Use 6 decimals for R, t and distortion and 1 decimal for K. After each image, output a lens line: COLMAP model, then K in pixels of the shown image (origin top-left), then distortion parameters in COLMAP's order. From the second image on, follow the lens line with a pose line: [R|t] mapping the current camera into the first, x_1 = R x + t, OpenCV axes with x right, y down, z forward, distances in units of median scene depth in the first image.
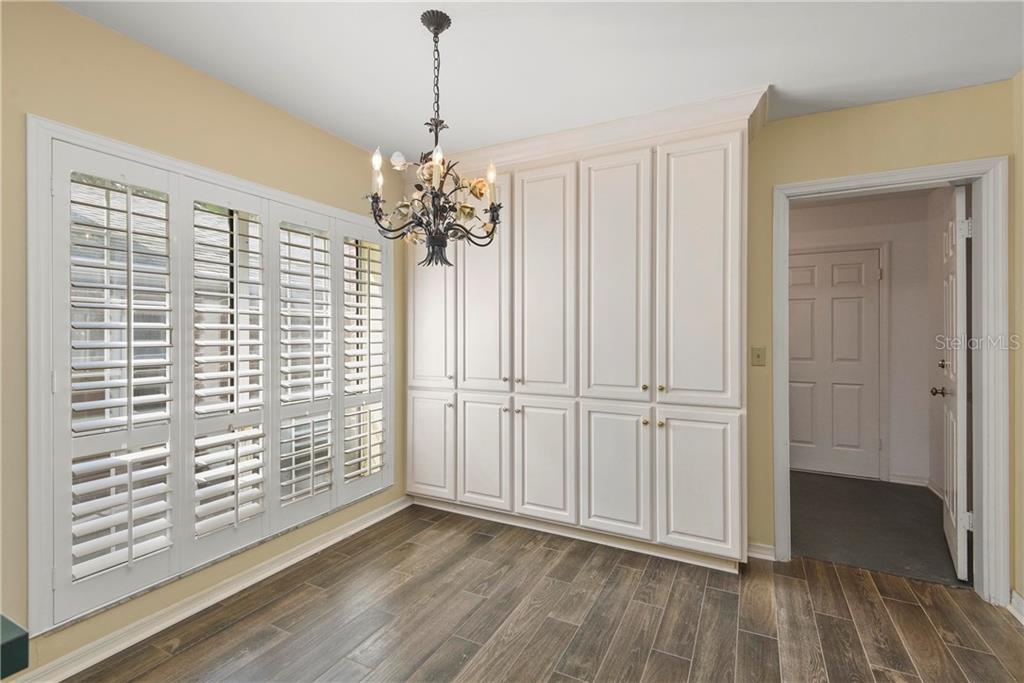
lens RADIAL K [[469.5, 0, 513.7], [0, 469.5, 334.5], [0, 0, 1]] dist [0.011177, -0.002407]
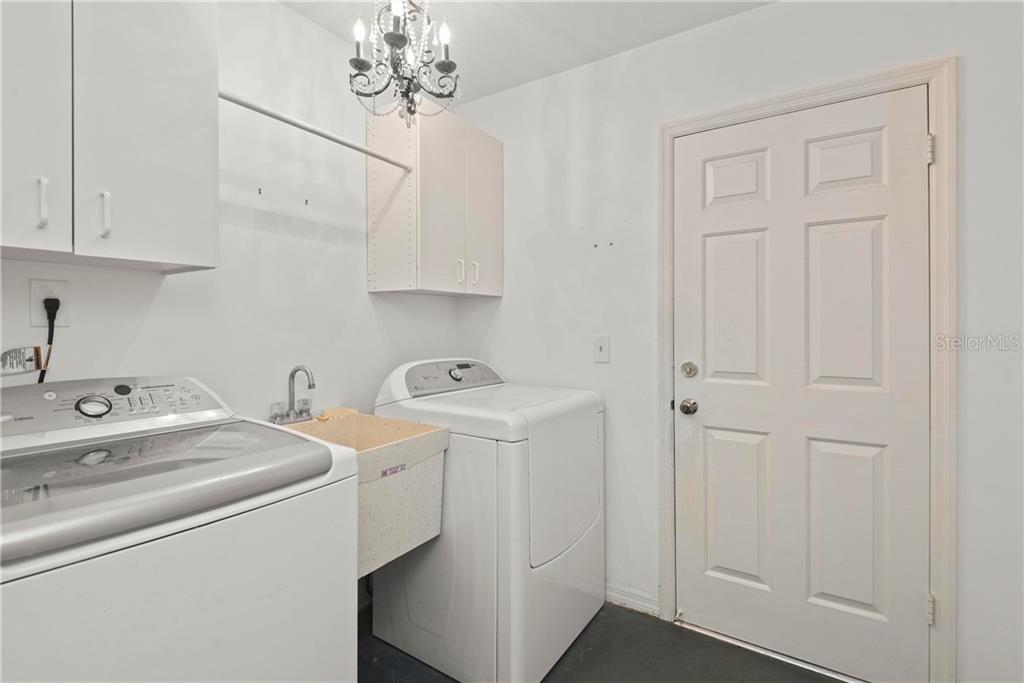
lens RADIAL K [[469.5, 0, 516.7], [0, 469.5, 333.8], [0, 0, 1]] dist [0.011177, -0.002407]
pose [[0.995555, -0.005845, -0.093998, 0.411318], [0.005635, 0.999981, -0.002494, 0.013052], [0.094011, 0.001953, 0.995569, 0.507301]]
